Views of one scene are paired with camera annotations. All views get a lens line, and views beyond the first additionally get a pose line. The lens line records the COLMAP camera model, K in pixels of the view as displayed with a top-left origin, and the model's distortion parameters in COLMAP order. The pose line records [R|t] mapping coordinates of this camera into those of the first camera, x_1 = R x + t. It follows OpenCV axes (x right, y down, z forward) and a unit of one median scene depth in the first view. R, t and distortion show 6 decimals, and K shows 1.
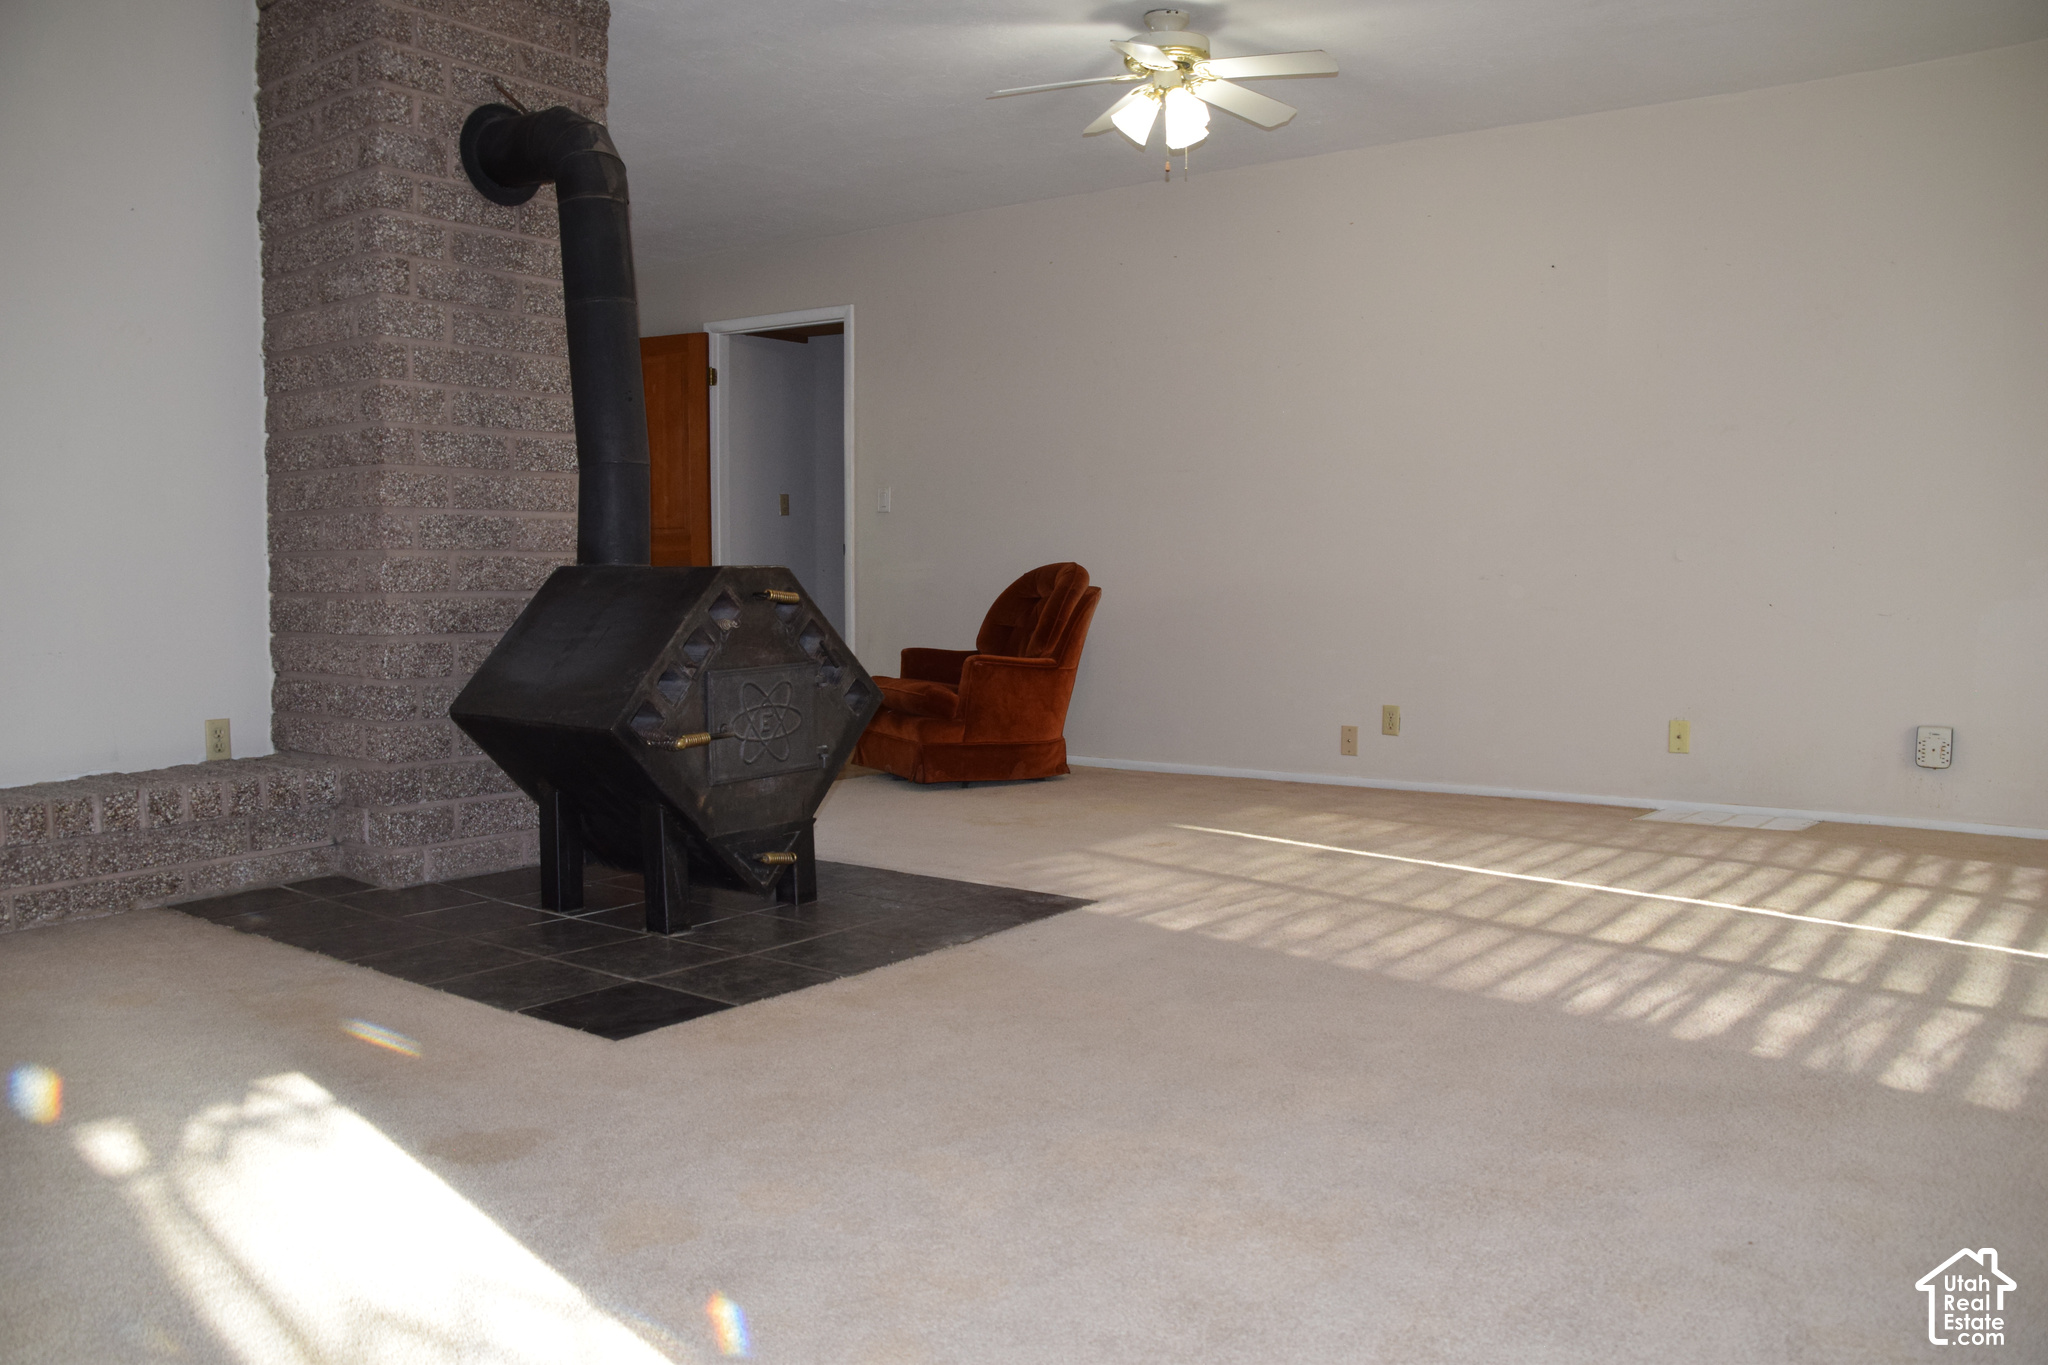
lens RADIAL K [[1642.8, 0, 1031.7], [0, 1642.8, 688.0], [0, 0, 1]] dist [-0.155580, 0.138958]
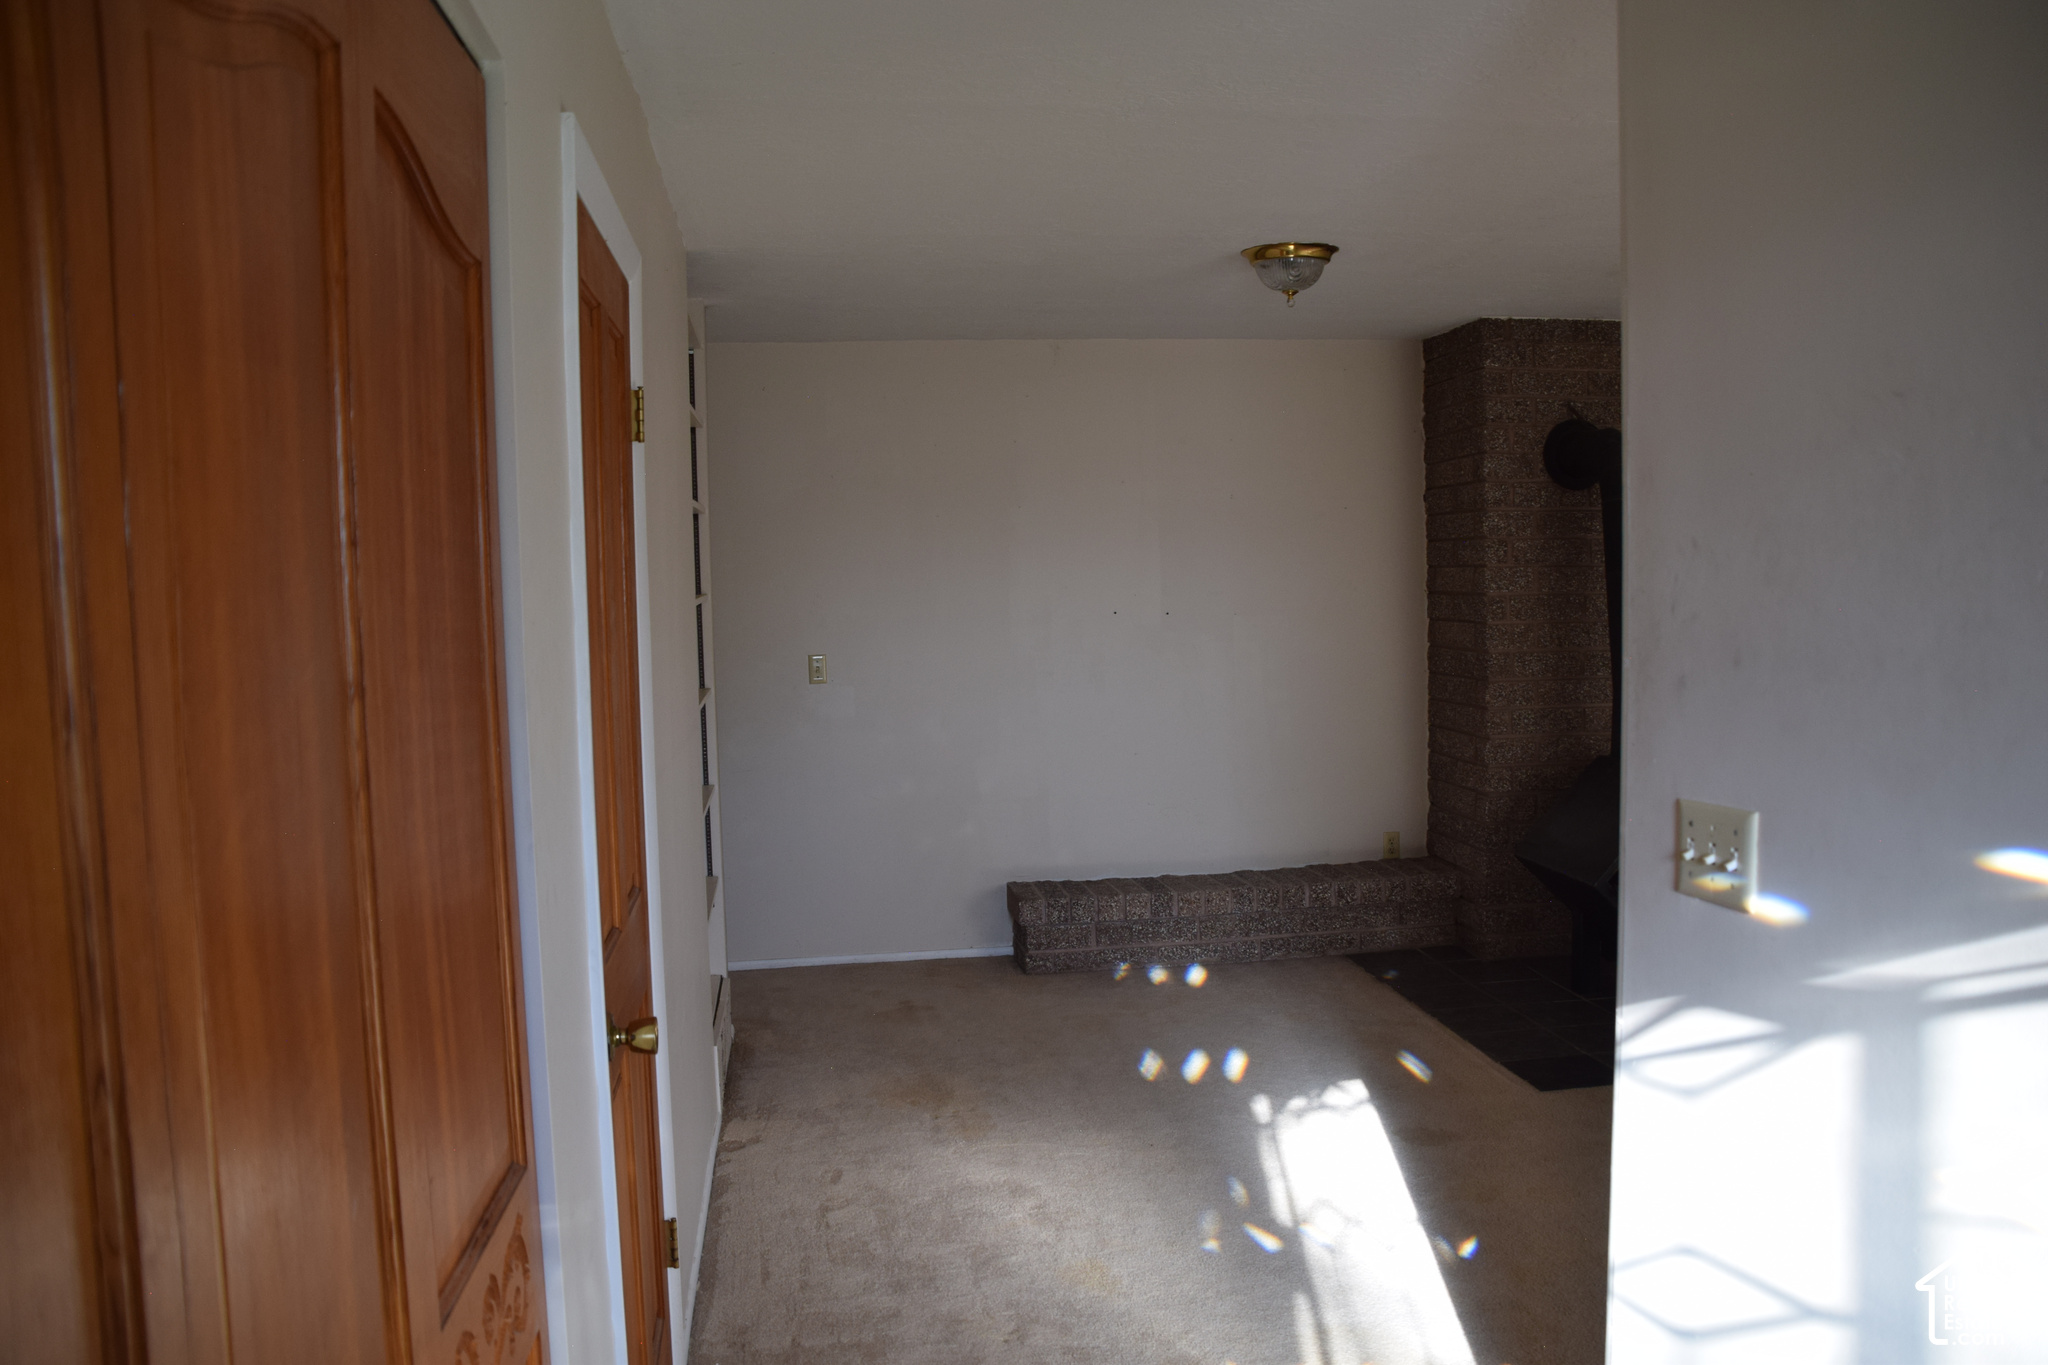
lens RADIAL K [[1642.8, 0, 1021.1], [0, 1642.8, 678.6], [0, 0, 1]] dist [-0.155580, 0.138958]
pose [[0.699534, 0.034992, -0.713742, 0.370230], [-0.030122, 0.999357, 0.019473, -0.155677], [0.713964, 0.007877, 0.700138, -0.369141]]
